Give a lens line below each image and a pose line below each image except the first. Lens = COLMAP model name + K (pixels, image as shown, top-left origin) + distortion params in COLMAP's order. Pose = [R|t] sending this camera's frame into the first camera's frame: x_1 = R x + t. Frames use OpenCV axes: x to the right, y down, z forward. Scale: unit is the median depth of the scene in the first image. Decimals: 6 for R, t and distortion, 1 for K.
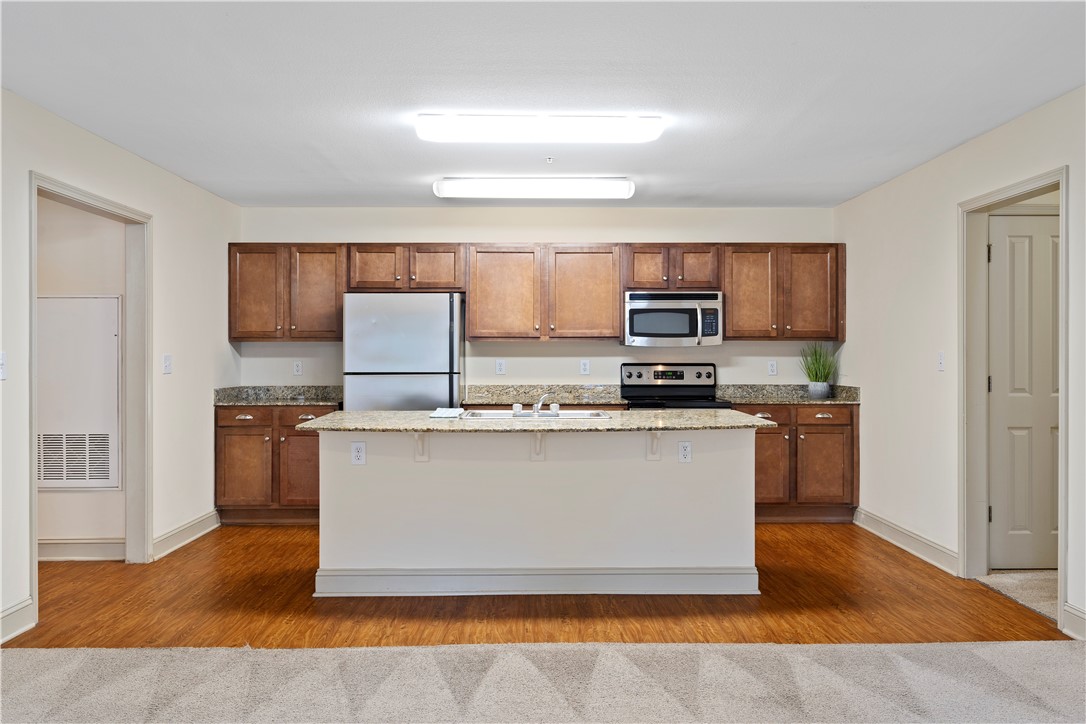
lens RADIAL K [[916.3, 0, 558.3], [0, 916.3, 359.4], [0, 0, 1]] dist [0.004592, 0.003757]
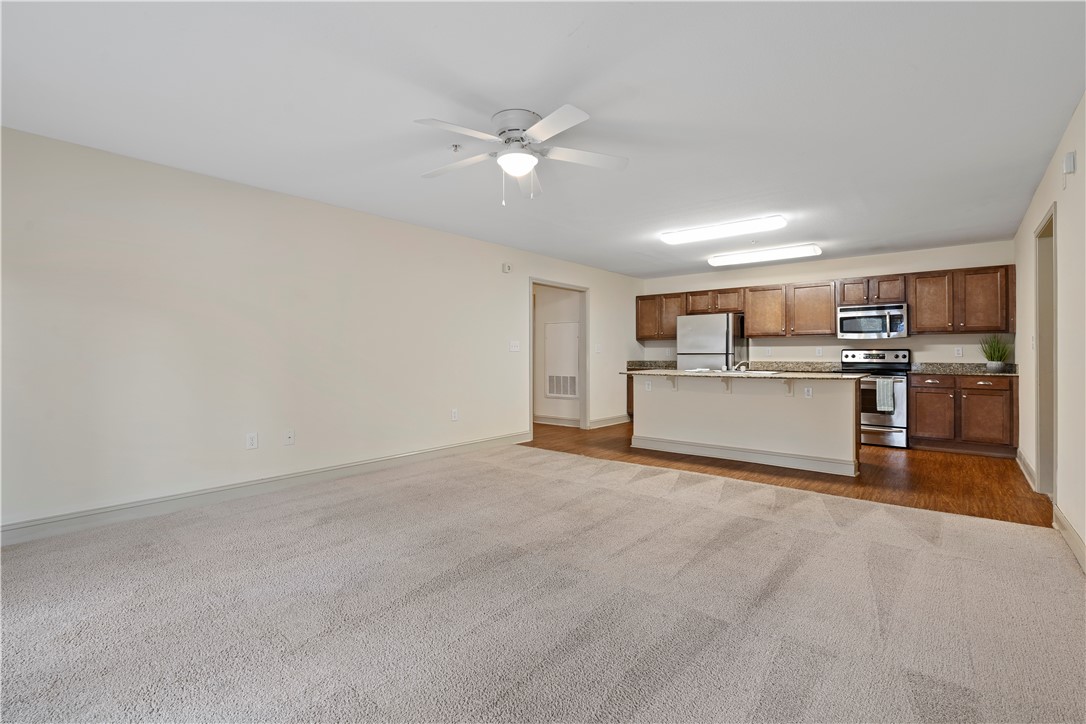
lens RADIAL K [[501.6, 0, 546.7], [0, 501.6, 353.7], [0, 0, 1]] dist [0.002319, 0.000509]
pose [[0.759505, -0.000119, -0.650502, 0.271366], [-0.004781, 0.999972, -0.005765, 0.021329], [0.650484, 0.007489, 0.759483, -0.071618]]
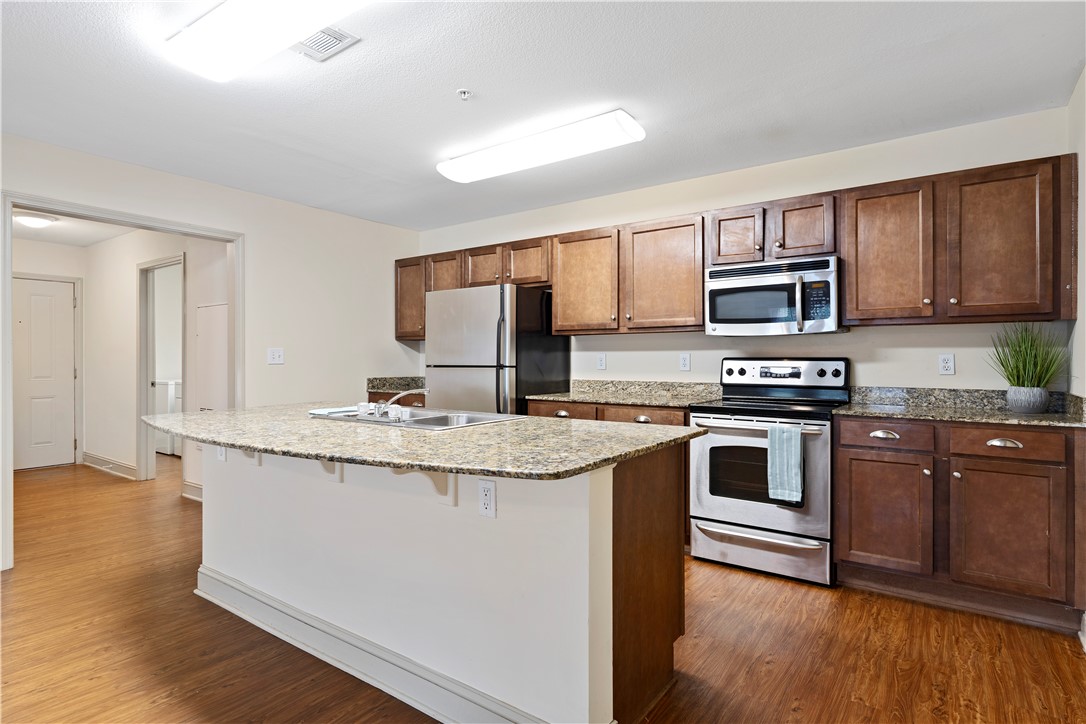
lens RADIAL K [[576.4, 0, 543.0], [0, 576.4, 362.0], [0, 0, 1]] dist [0.002681, 0.001249]
pose [[0.795916, 0.003281, -0.605398, 0.268925], [-0.004342, 0.999991, -0.000288, 0.009555], [0.605391, 0.002857, 0.795923, 0.502602]]
